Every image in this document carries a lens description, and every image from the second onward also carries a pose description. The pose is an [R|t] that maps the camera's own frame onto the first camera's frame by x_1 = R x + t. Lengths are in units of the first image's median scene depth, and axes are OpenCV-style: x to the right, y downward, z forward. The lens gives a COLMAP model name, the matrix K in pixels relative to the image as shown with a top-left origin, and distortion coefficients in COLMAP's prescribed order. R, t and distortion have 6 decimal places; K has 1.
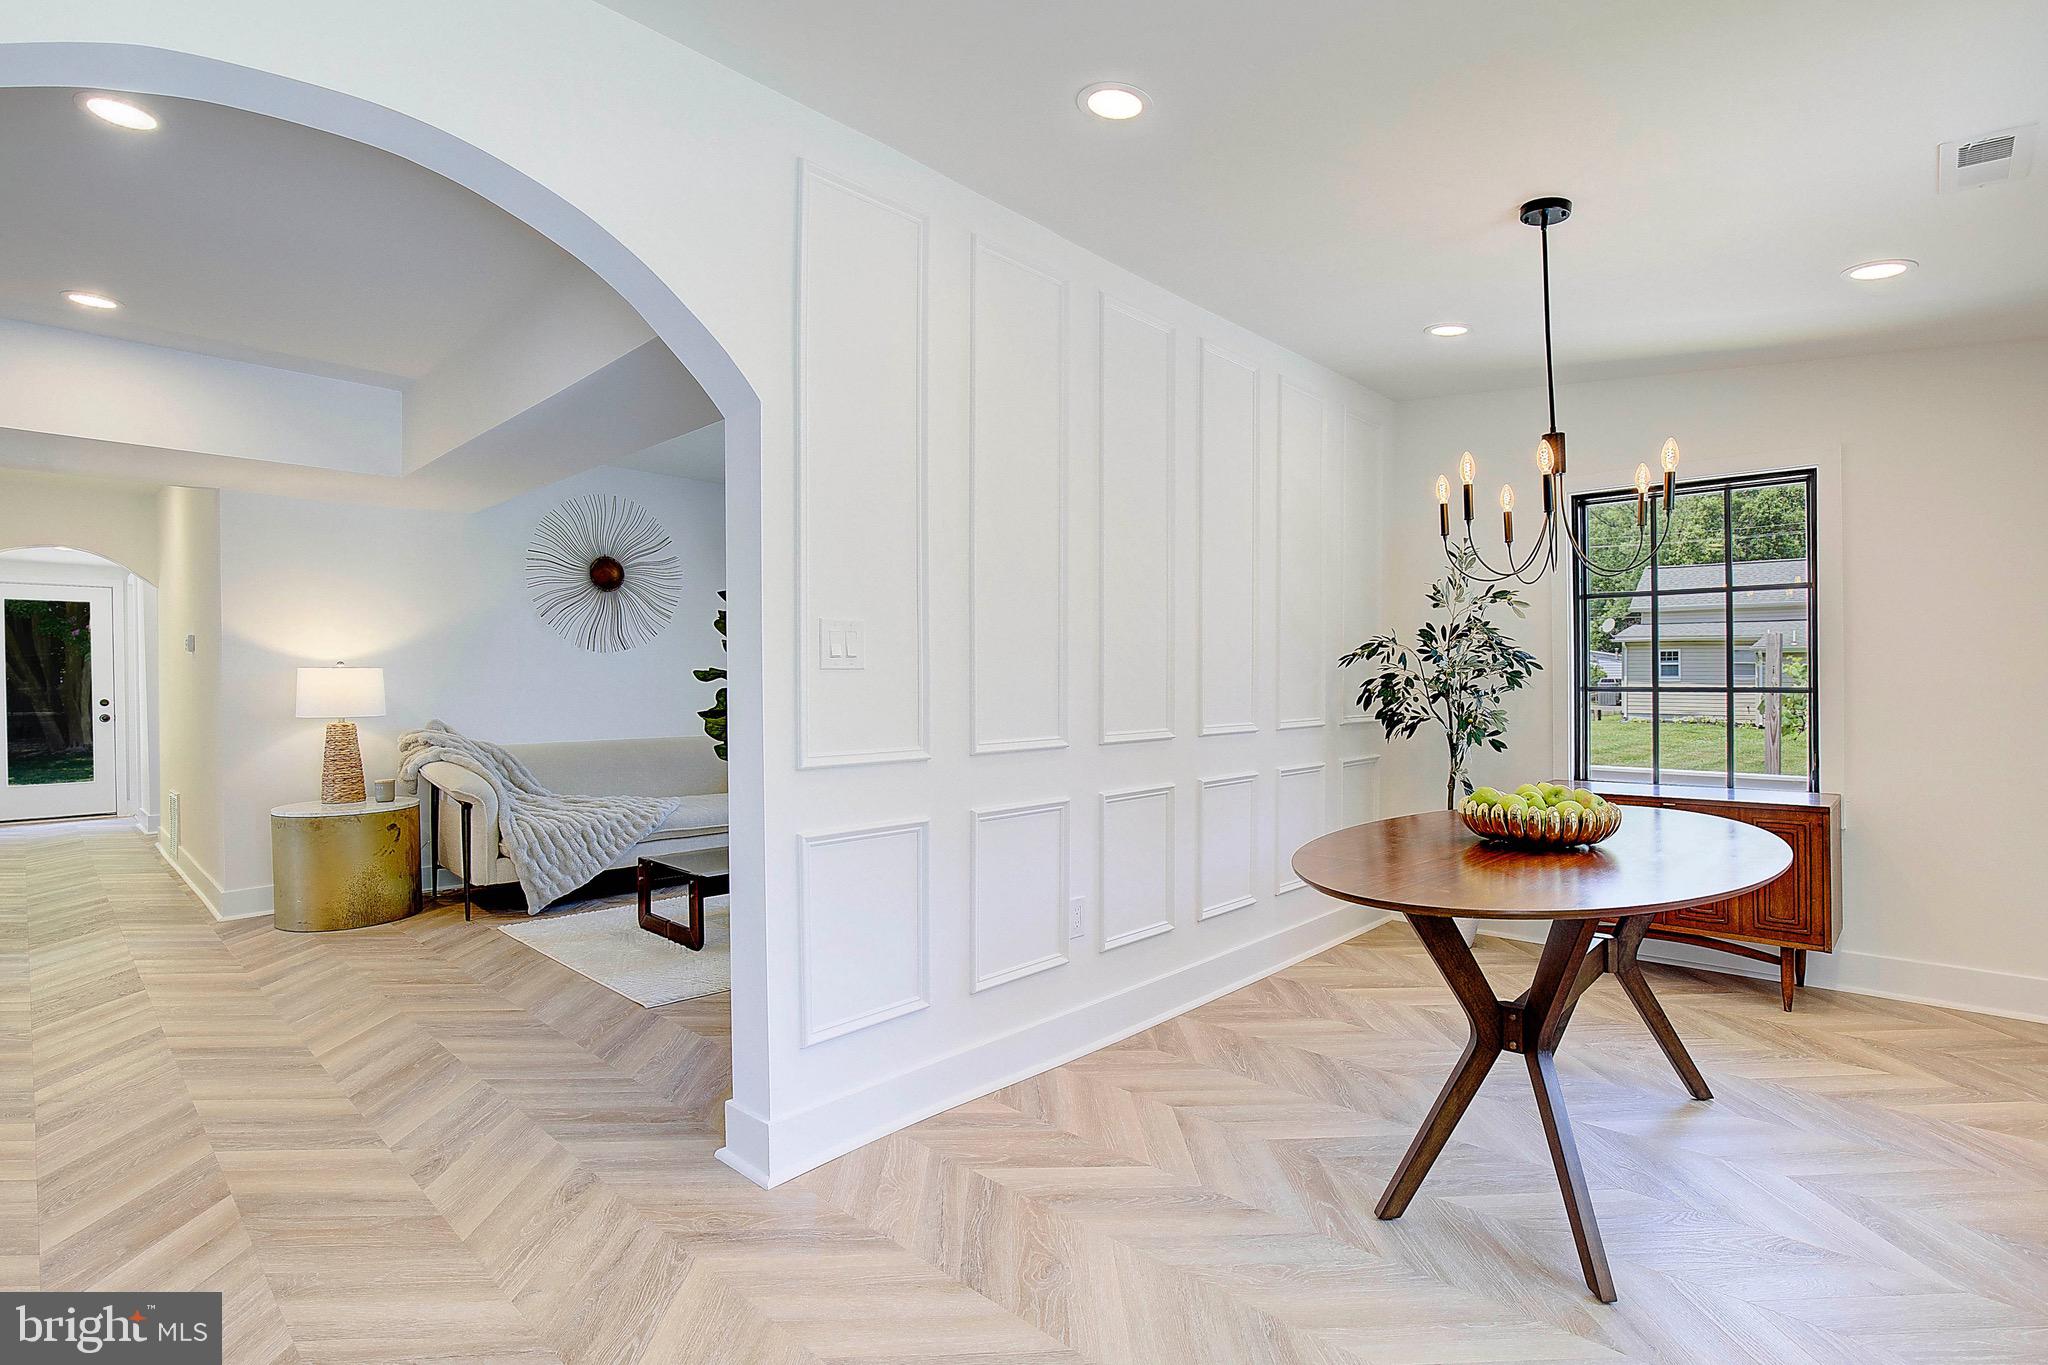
lens RADIAL K [[964.9, 0, 1032.6], [0, 964.9, 686.7], [0, 0, 1]] dist [0.001690, 0.000451]
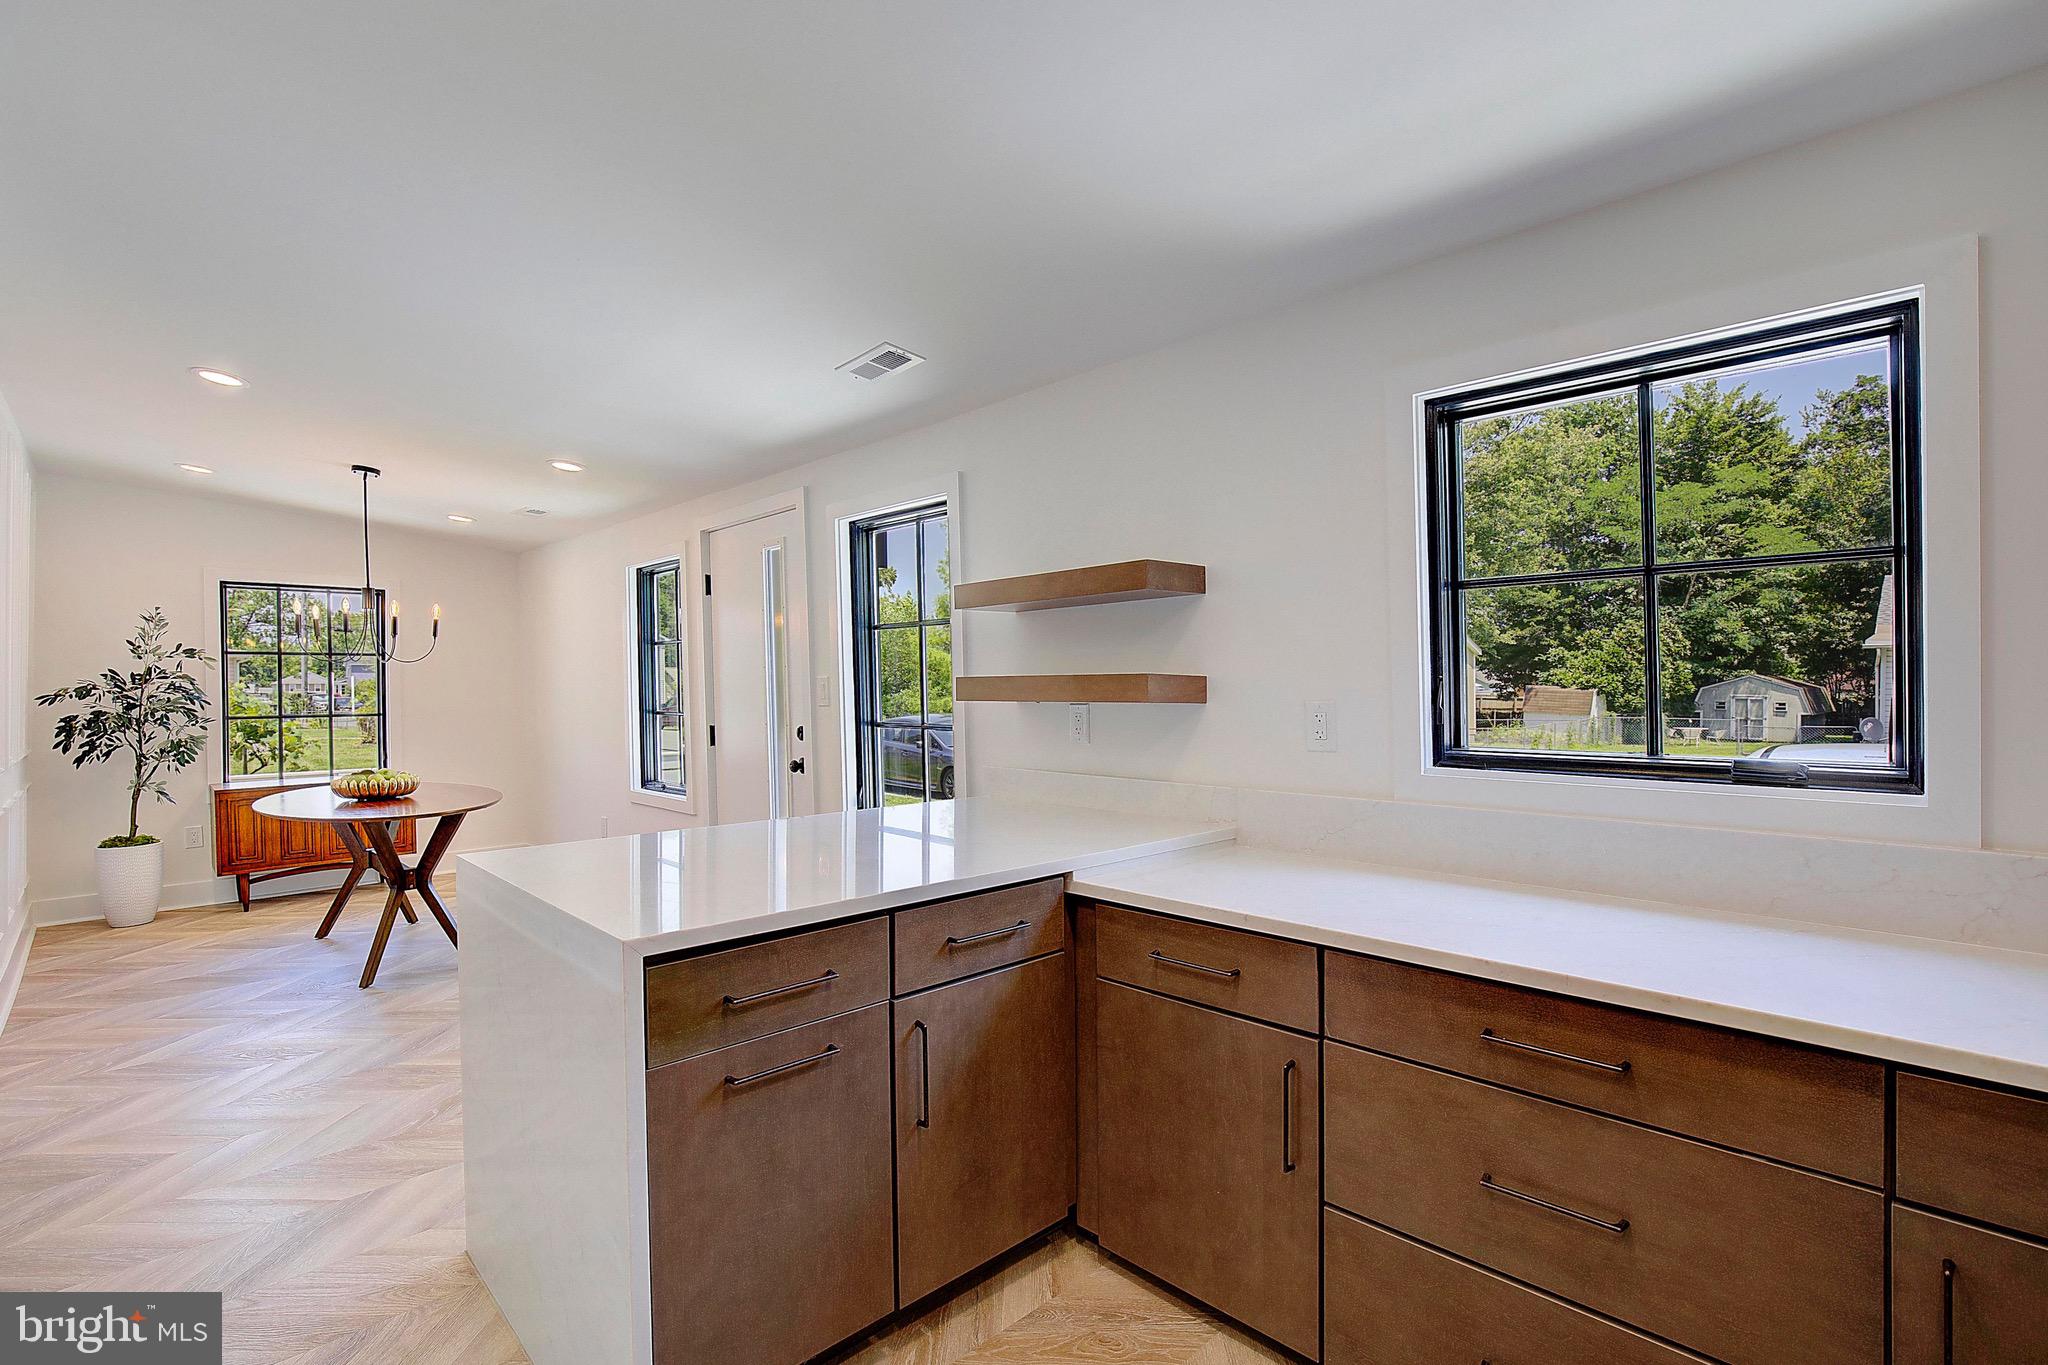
lens RADIAL K [[964.9, 0, 1032.6], [0, 964.9, 686.7], [0, 0, 1]] dist [0.001690, 0.000451]
pose [[0.050950, -0.002531, 0.998698, -0.804728], [0.017529, 0.999845, 0.001639, -0.025334], [-0.998547, 0.017423, 0.050986, -0.256017]]
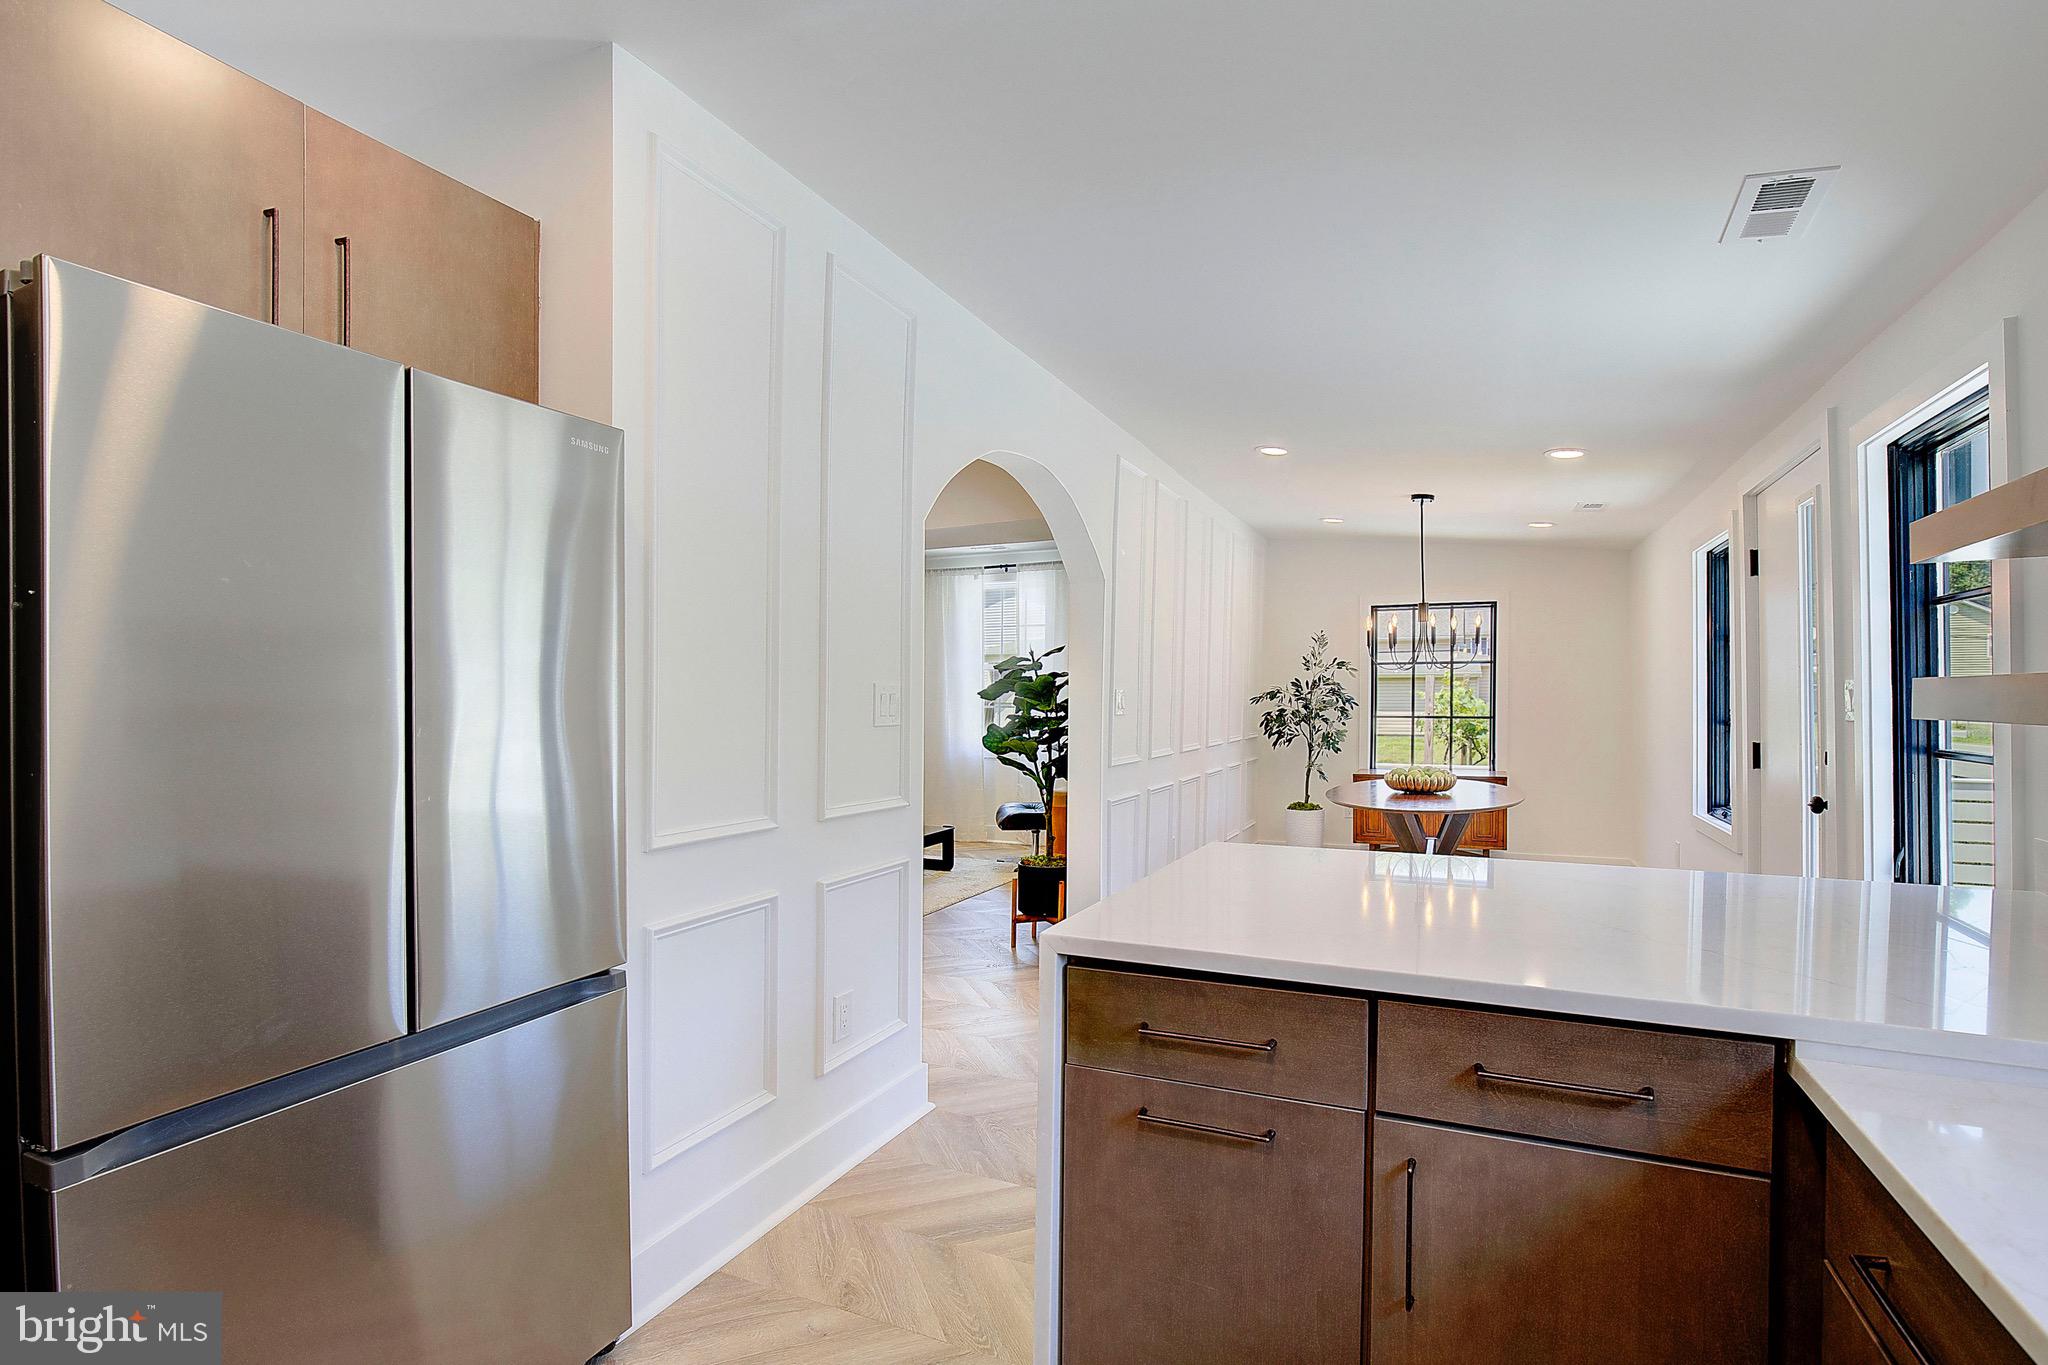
lens RADIAL K [[946.7, 0, 1030.0], [0, 946.7, 703.3], [0, 0, 1]] dist [-0.002001, -0.000132]
pose [[0.941566, -0.004721, 0.336796, -0.606862], [0.005455, 0.999984, -0.001234, -0.023387], [-0.336785, 0.003000, 0.941577, -0.416044]]
